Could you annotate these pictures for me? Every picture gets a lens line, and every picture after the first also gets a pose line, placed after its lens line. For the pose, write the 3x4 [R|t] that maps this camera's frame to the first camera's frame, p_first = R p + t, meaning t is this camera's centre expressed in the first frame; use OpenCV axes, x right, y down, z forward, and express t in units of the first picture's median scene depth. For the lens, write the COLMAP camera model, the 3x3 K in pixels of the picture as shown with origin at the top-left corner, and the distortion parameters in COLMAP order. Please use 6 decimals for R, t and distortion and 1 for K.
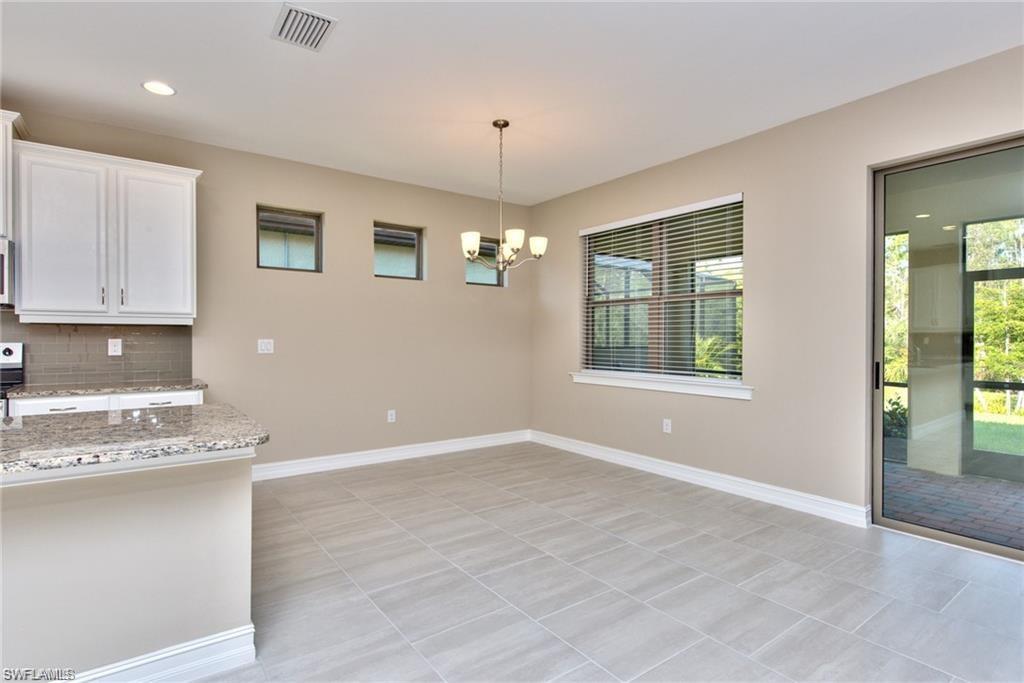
lens RADIAL K [[490.5, 0, 512.0], [0, 490.5, 341.5], [0, 0, 1]] dist [0.001552, -0.000526]
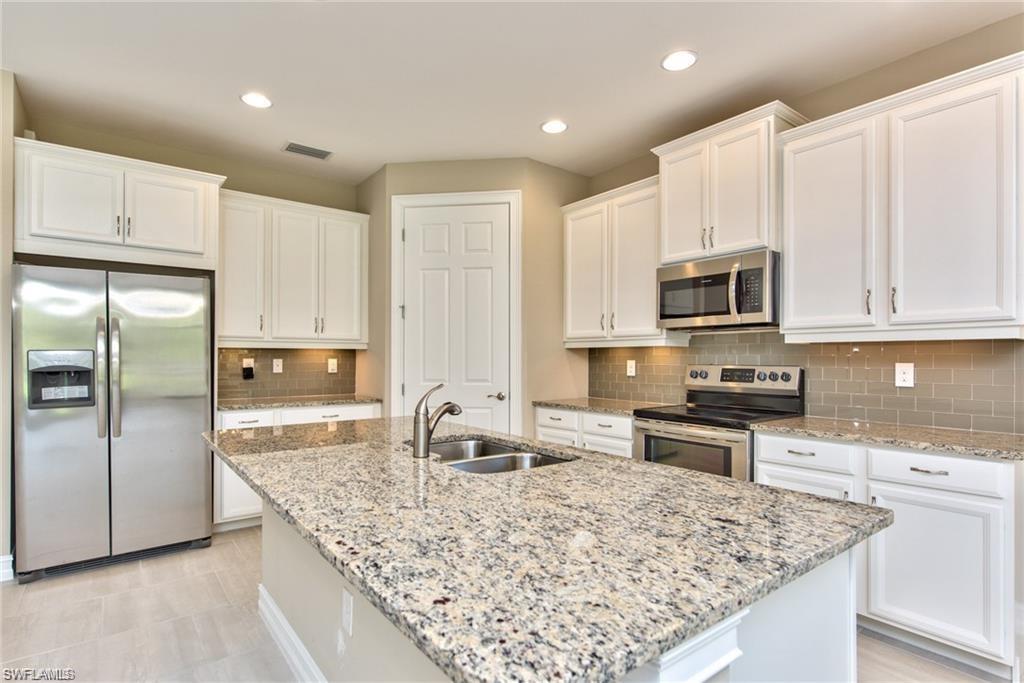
lens RADIAL K [[528.6, 0, 500.5], [0, 528.6, 356.9], [0, 0, 1]] dist [0.002808, 0.000313]
pose [[0.022332, -0.003992, -0.999743, -0.078015], [-0.011272, 0.999927, -0.004245, -0.004973], [0.999687, 0.011363, 0.022286, 0.445098]]
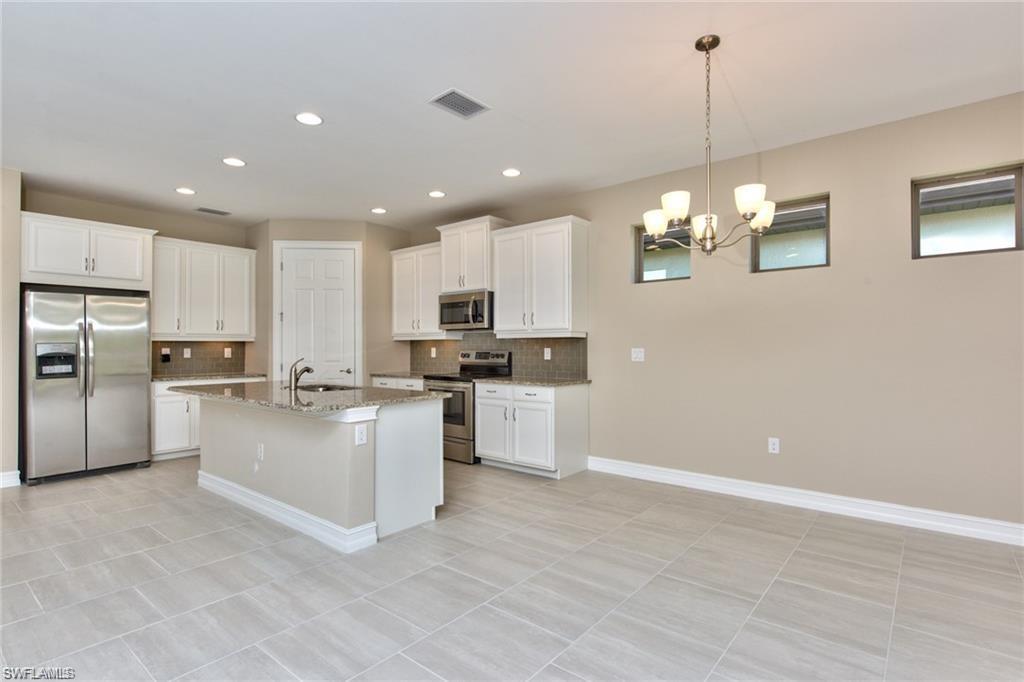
lens RADIAL K [[490.5, 0, 512.0], [0, 490.5, 341.0], [0, 0, 1]] dist [0.001552, -0.000526]
pose [[0.282110, -0.015086, -0.959263, 0.574152], [-0.004564, 0.999844, -0.017066, -0.001189], [0.959371, 0.009193, 0.281997, 0.536848]]
